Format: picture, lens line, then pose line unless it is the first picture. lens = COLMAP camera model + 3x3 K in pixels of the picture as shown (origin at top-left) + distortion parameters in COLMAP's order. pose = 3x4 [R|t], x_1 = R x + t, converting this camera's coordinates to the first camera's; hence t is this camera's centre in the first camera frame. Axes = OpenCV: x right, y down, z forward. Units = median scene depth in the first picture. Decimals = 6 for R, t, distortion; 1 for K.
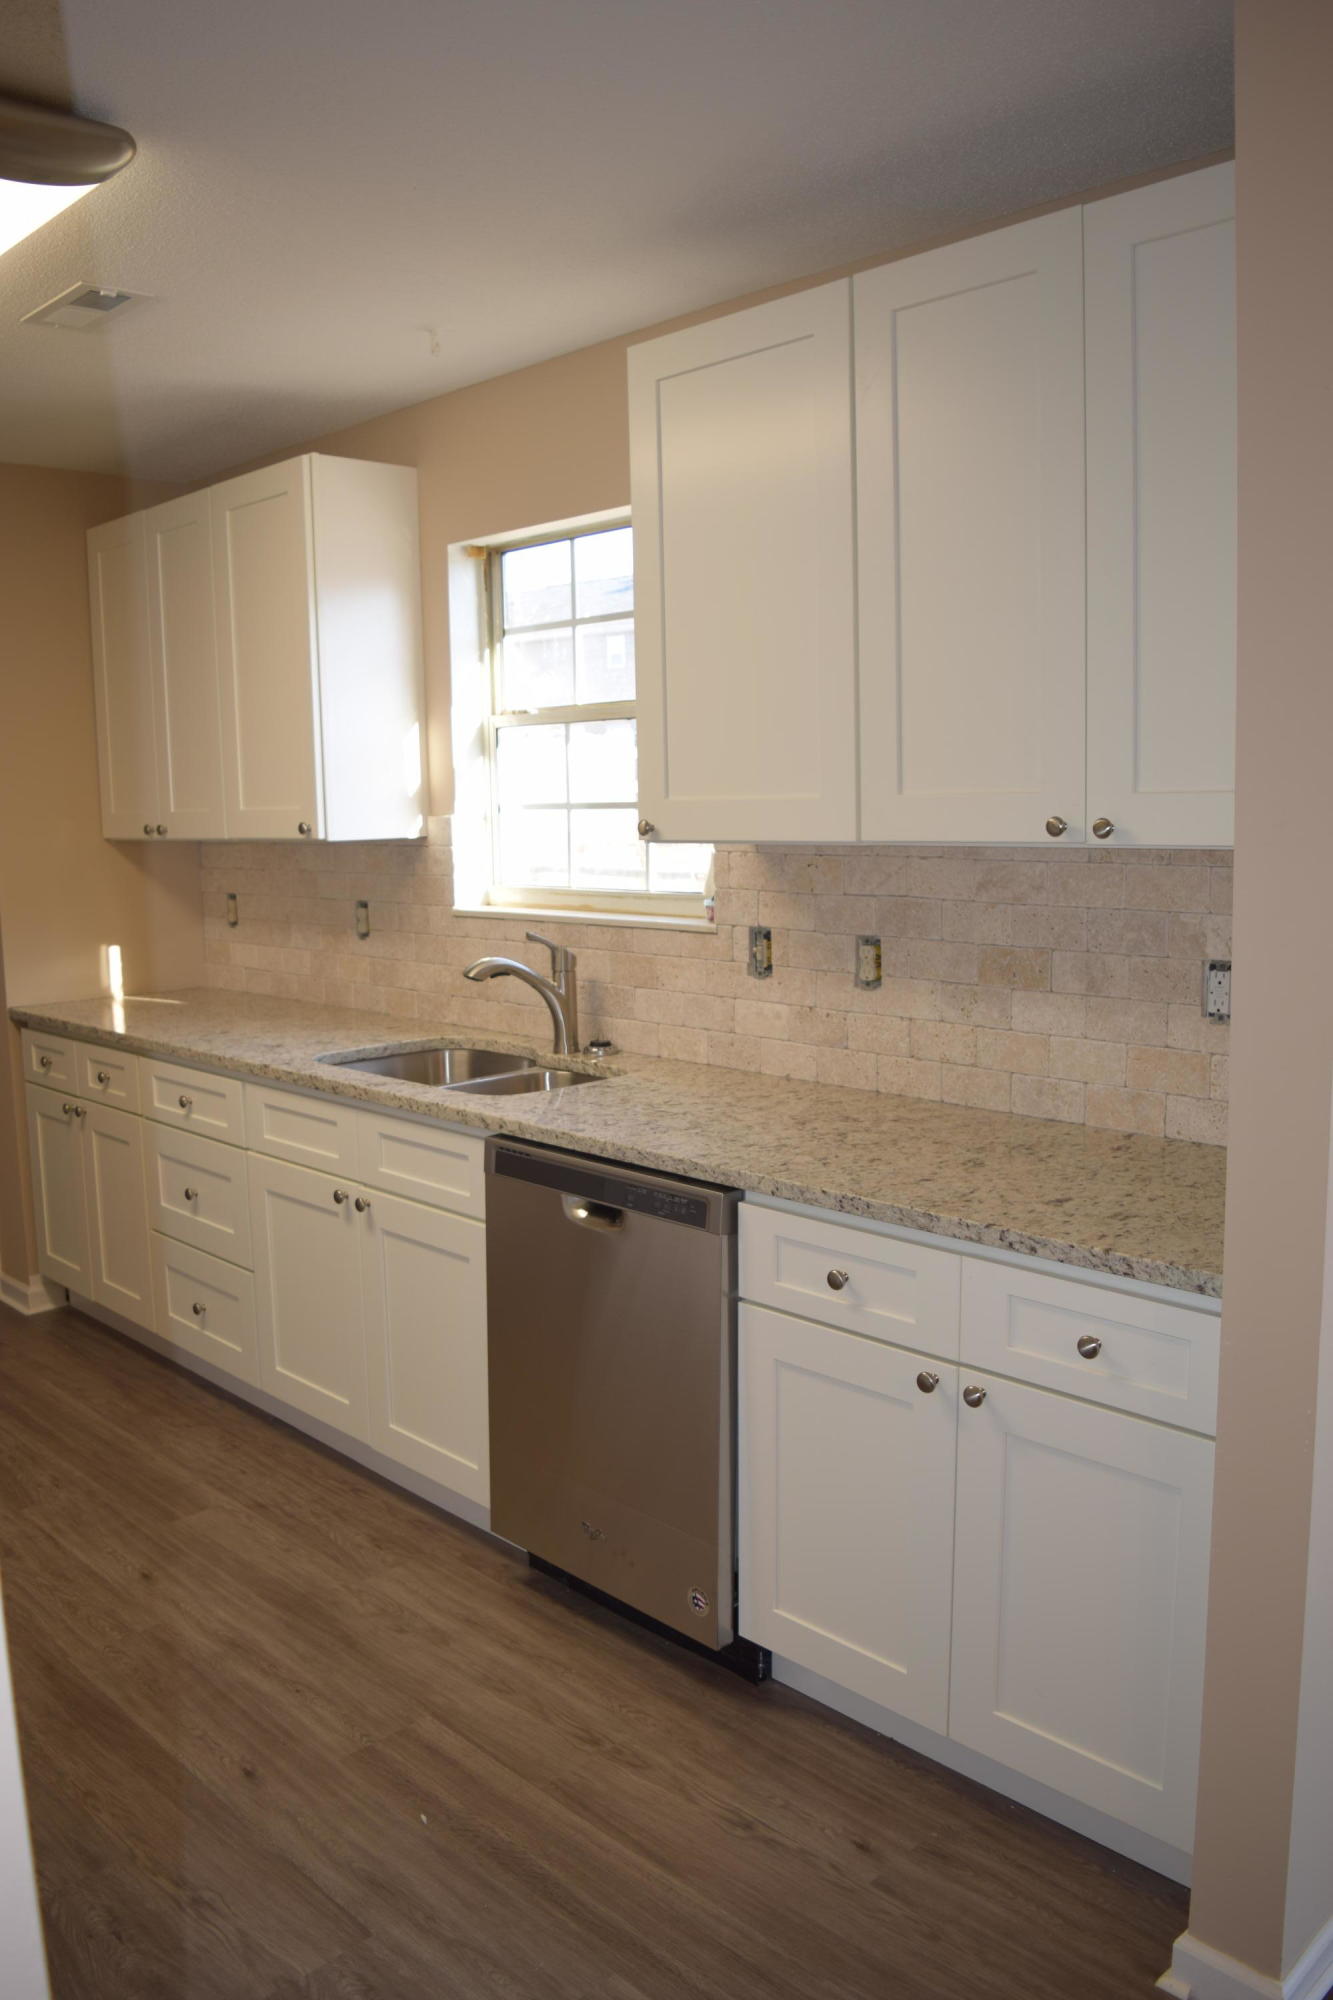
lens RADIAL K [[1571.1, 0, 661.2], [0, 1571.1, 1008.7], [0, 0, 1]] dist [-0.096006, 0.021251]
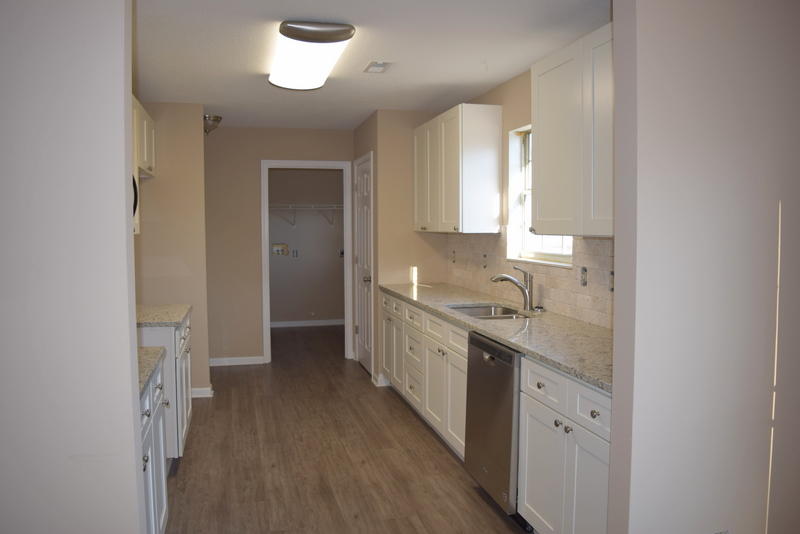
lens RADIAL K [[628.5, 0, 397.8], [0, 628.5, 261.5], [0, 0, 1]] dist [-0.096006, 0.021251]
pose [[0.869243, 0.045128, -0.492321, 0.311719], [-0.080165, 0.995512, -0.050287, 0.018477], [0.487843, 0.083178, 0.868960, -0.098162]]
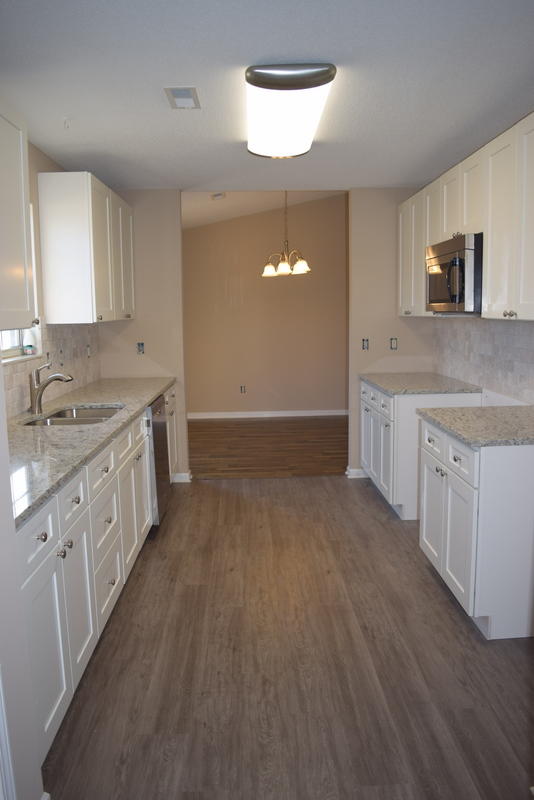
lens RADIAL K [[628.5, 0, 267.3], [0, 628.5, 398.4], [0, 0, 1]] dist [-0.096006, 0.021251]
pose [[-0.737315, -0.063446, 0.672563, -1.076853], [0.120790, 0.967155, 0.223655, -0.184769], [-0.664663, 0.246143, -0.705434, 1.589965]]
